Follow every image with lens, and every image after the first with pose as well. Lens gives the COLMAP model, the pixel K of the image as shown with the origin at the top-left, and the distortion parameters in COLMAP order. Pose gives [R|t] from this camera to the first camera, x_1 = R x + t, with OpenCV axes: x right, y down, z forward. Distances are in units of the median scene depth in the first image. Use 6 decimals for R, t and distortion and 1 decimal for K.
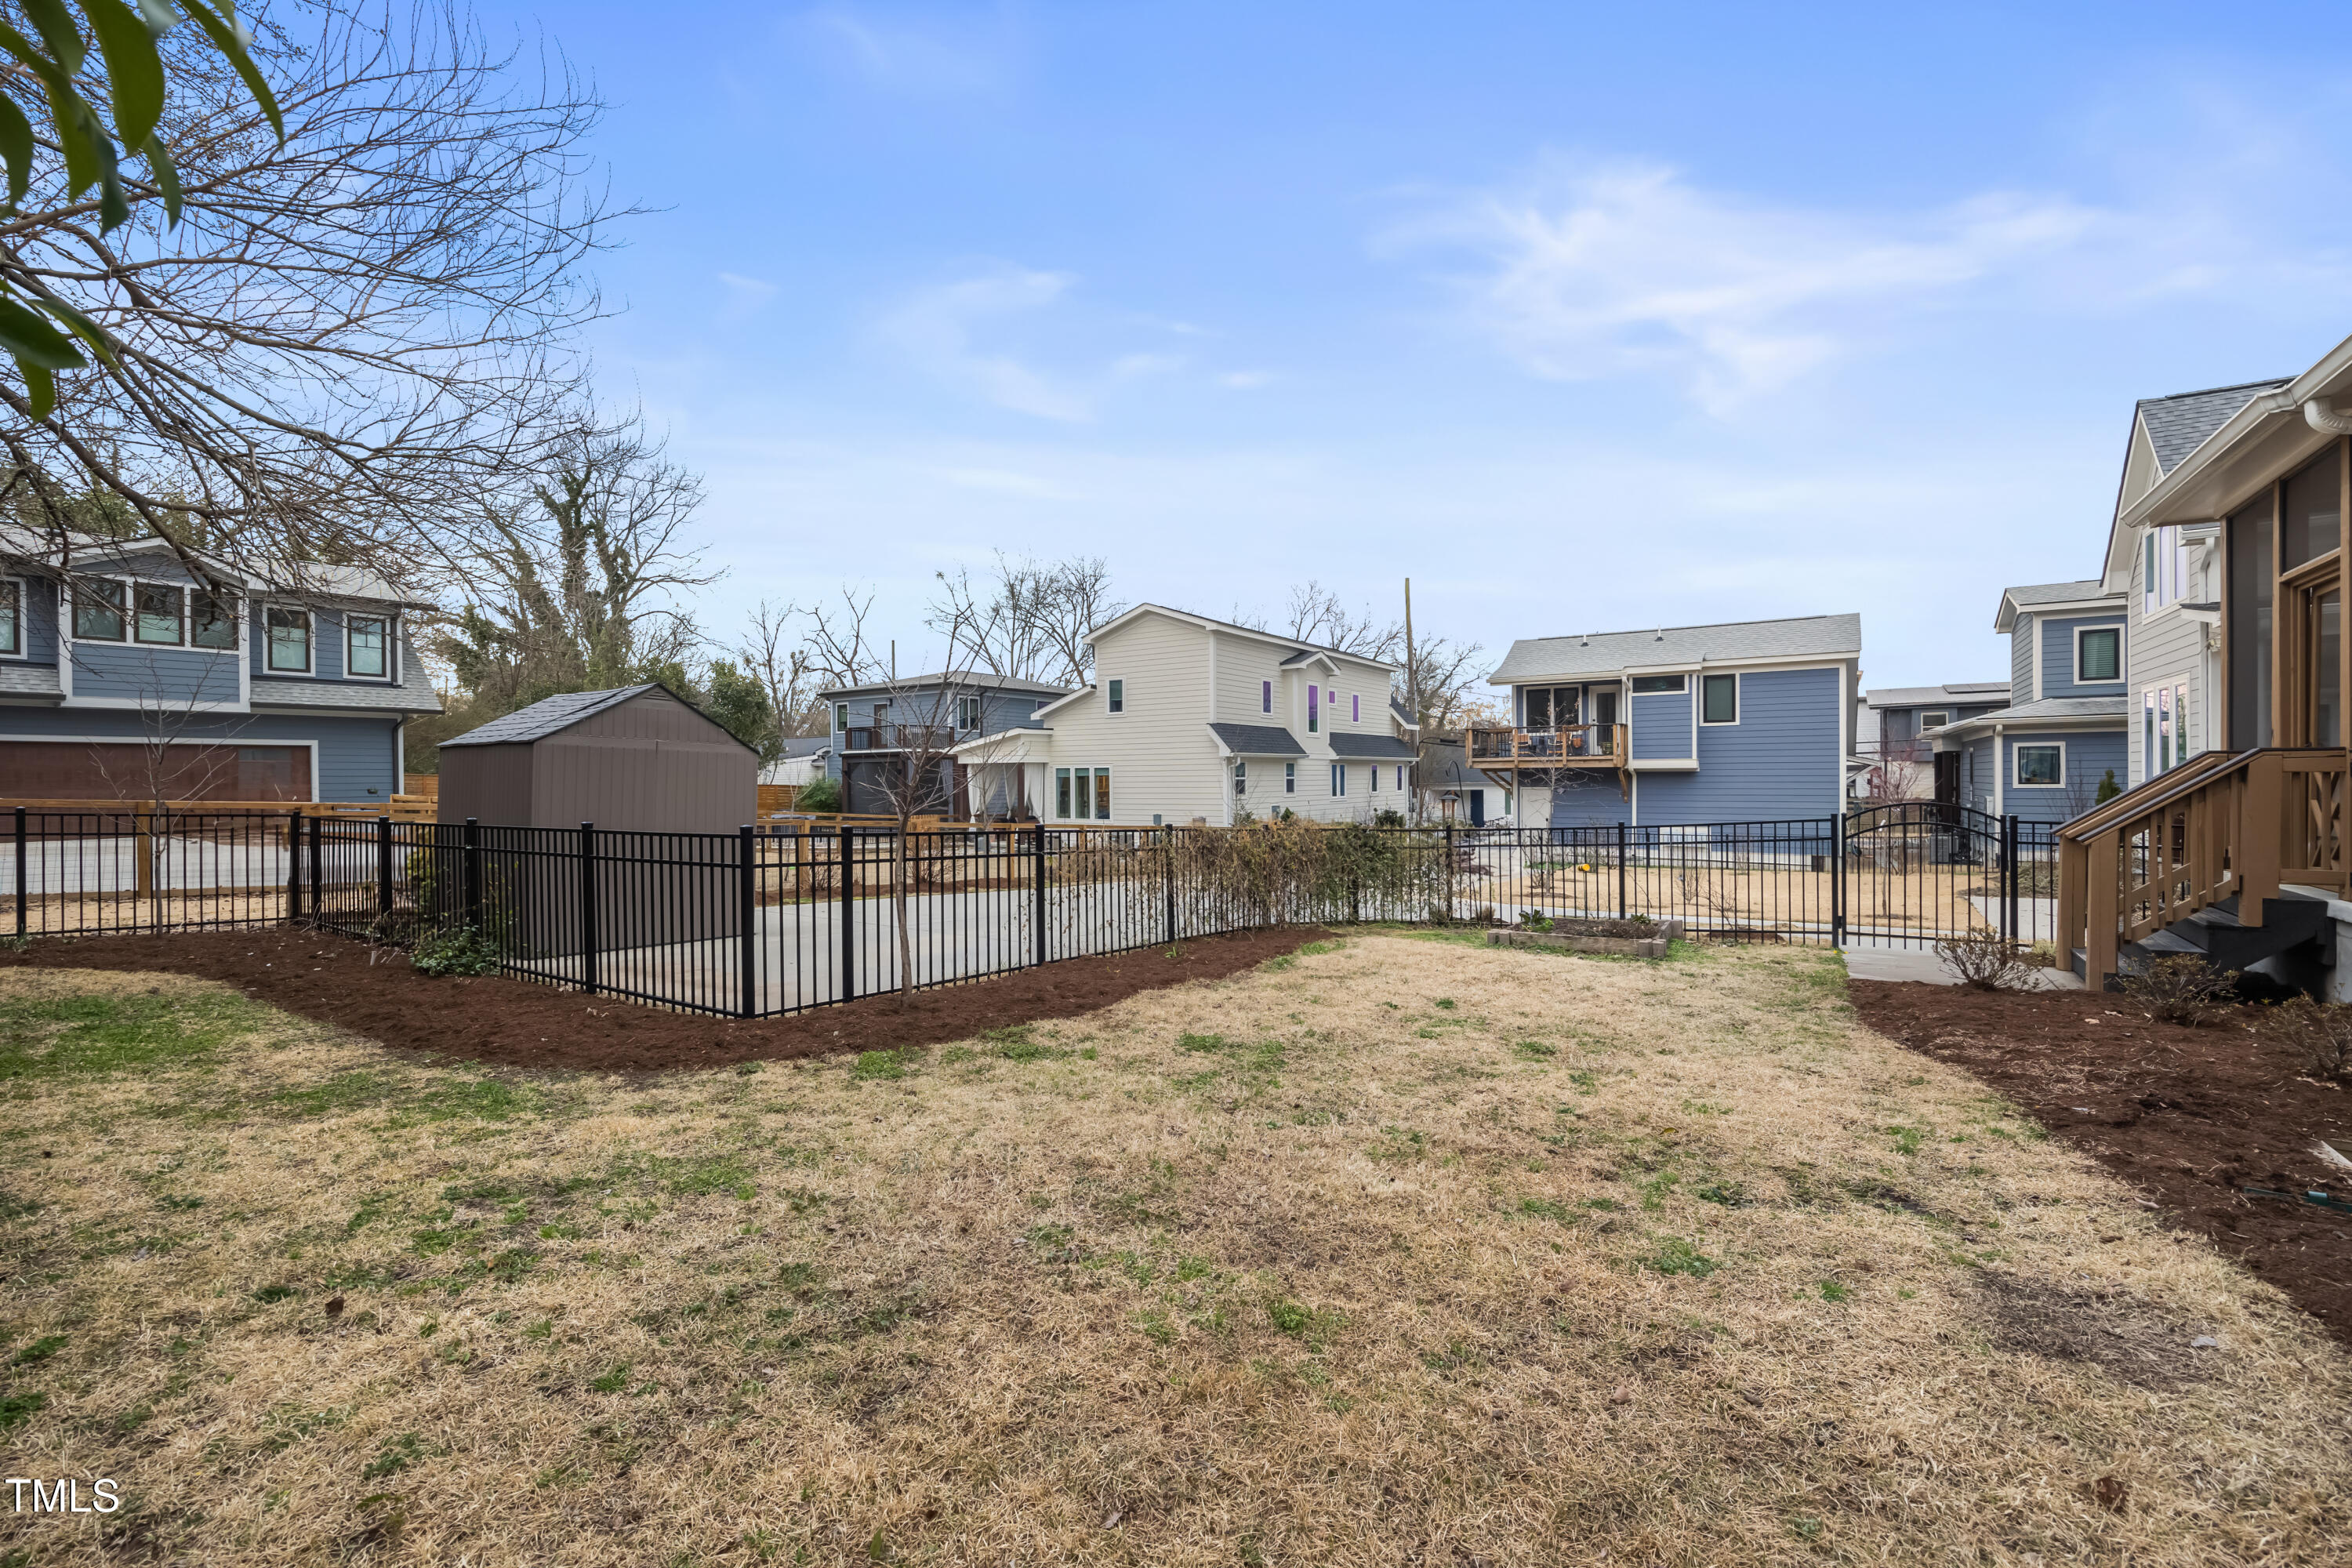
lens RADIAL K [[961.6, 0, 1182.3], [0, 961.6, 771.0], [0, 0, 1]] dist [0.002849, -0.000030]
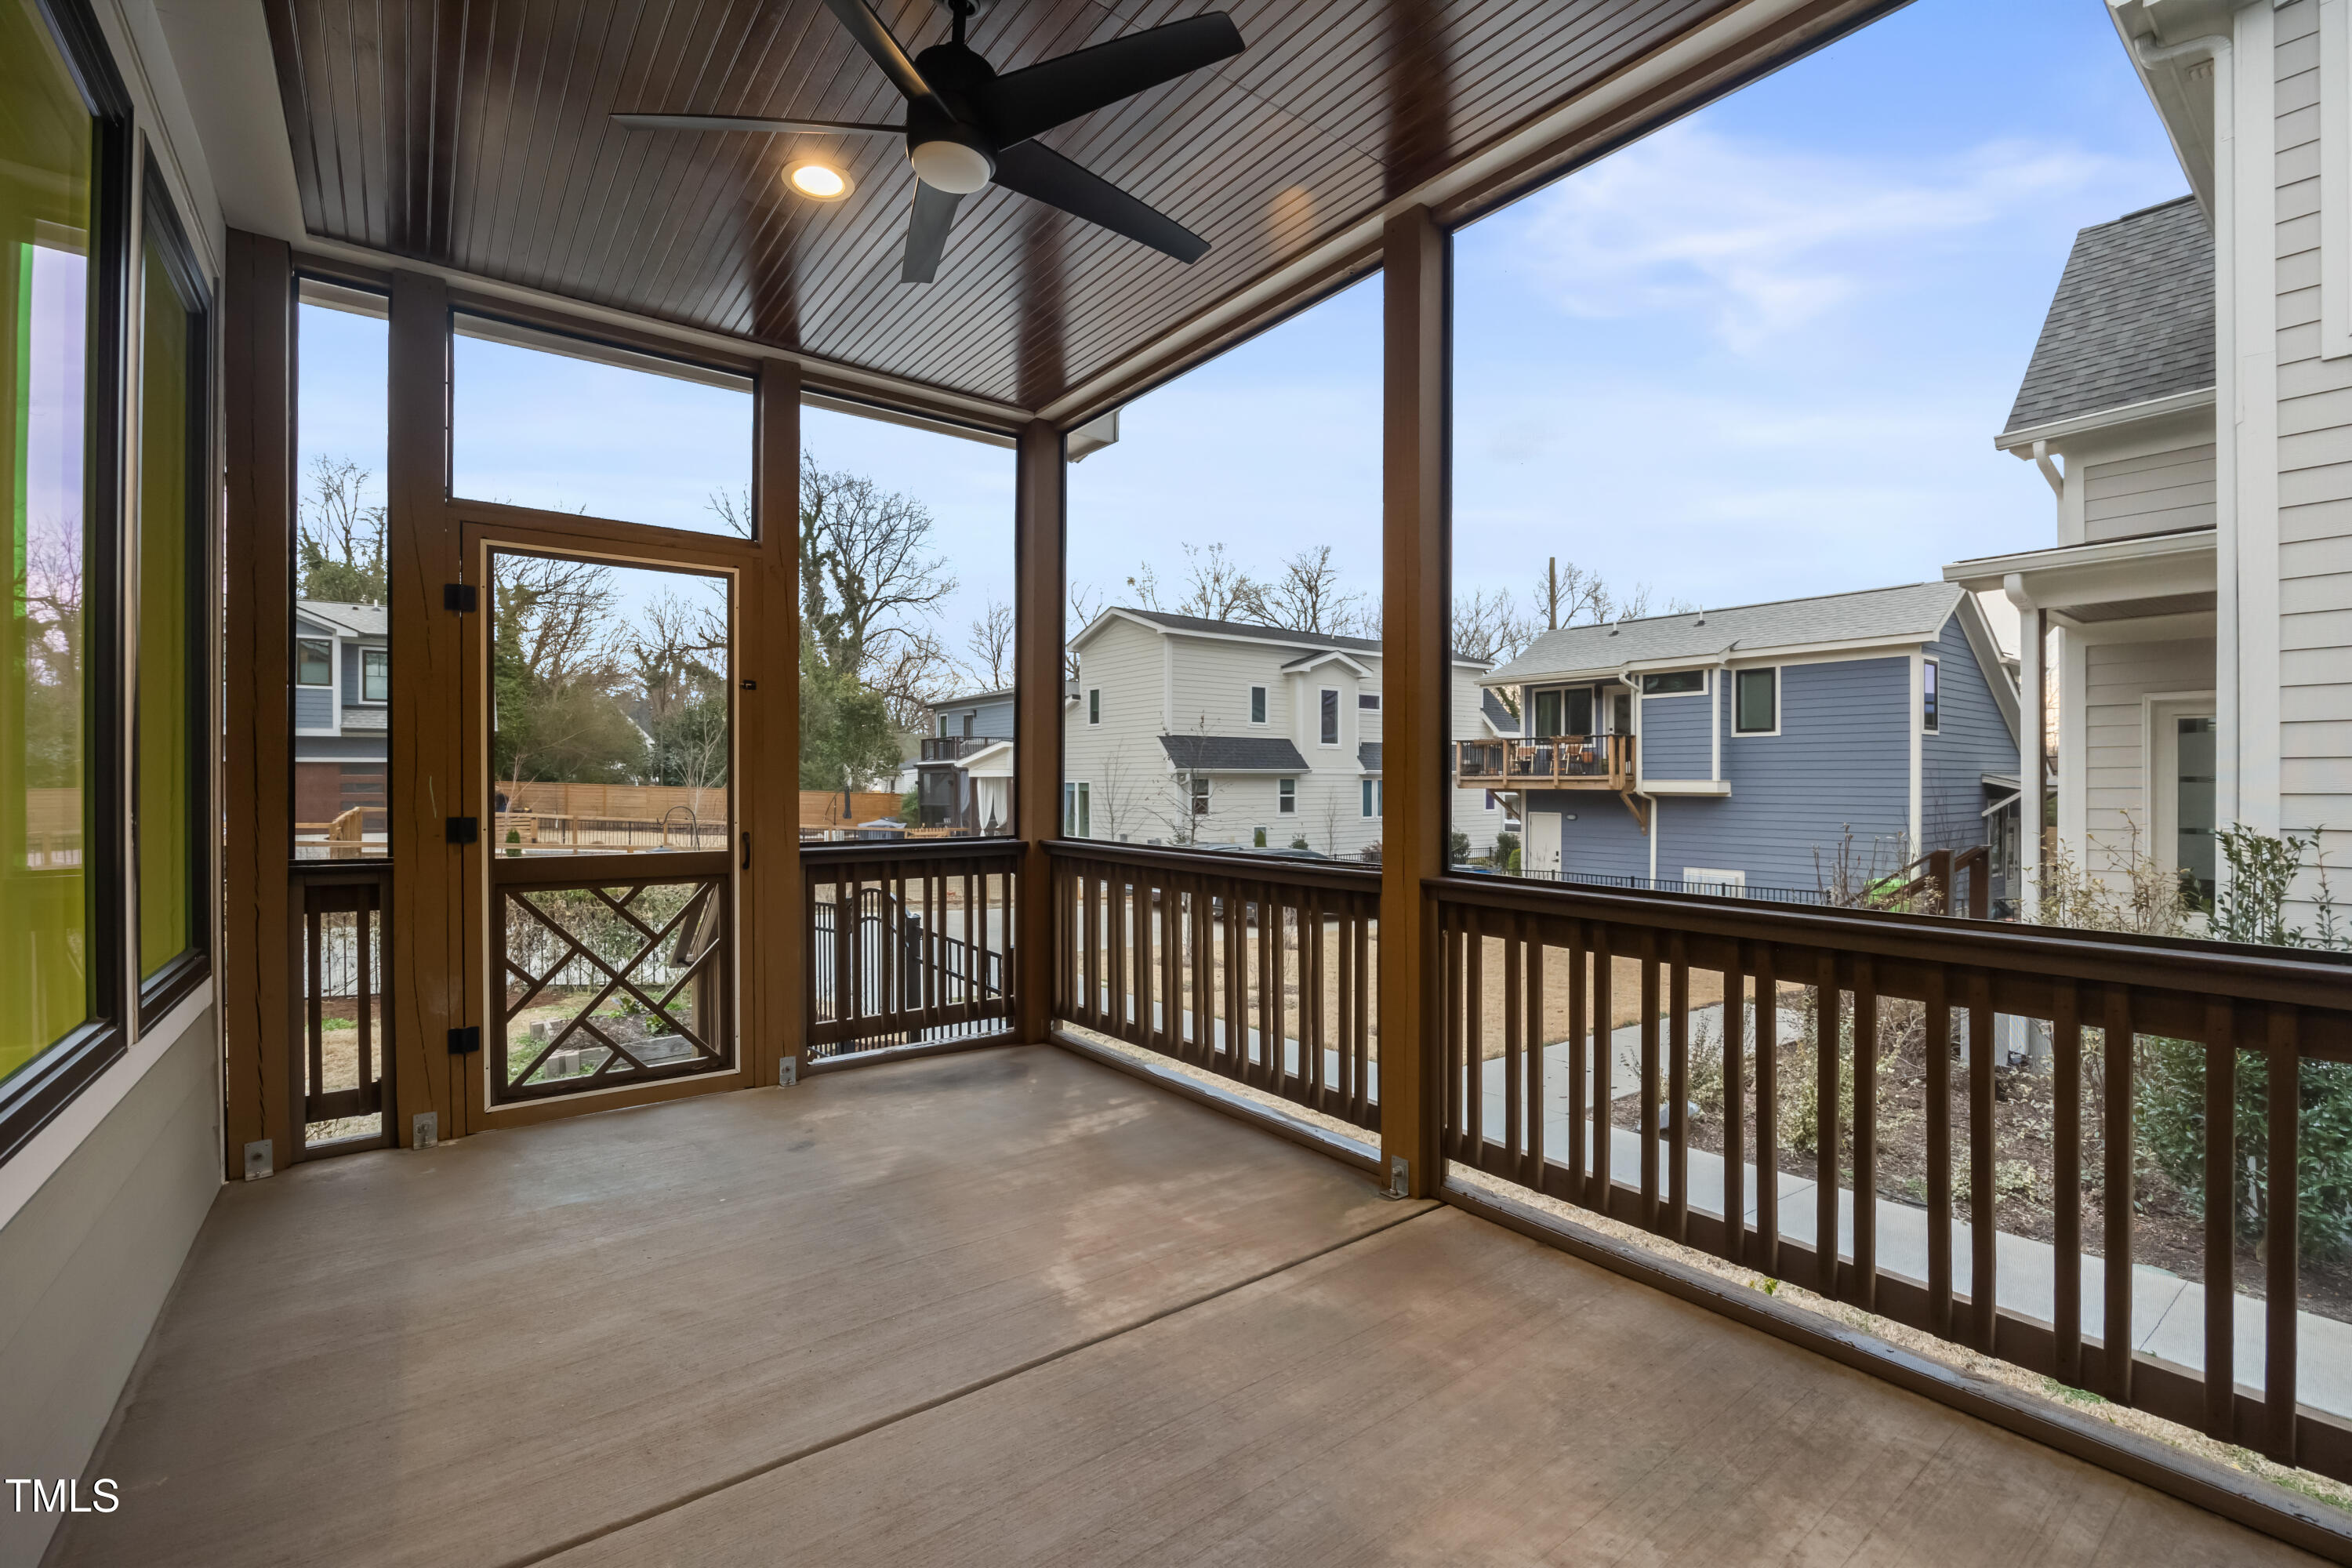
lens RADIAL K [[997.0, 0, 1175.0], [0, 997.0, 783.4], [0, 0, 1]] dist [-0.016587, 0.000040]
pose [[0.946055, 0.008884, -0.323885, 0.359089], [-0.006087, 0.999935, 0.009648, -0.014250], [0.323949, -0.007156, 0.946047, 0.117259]]
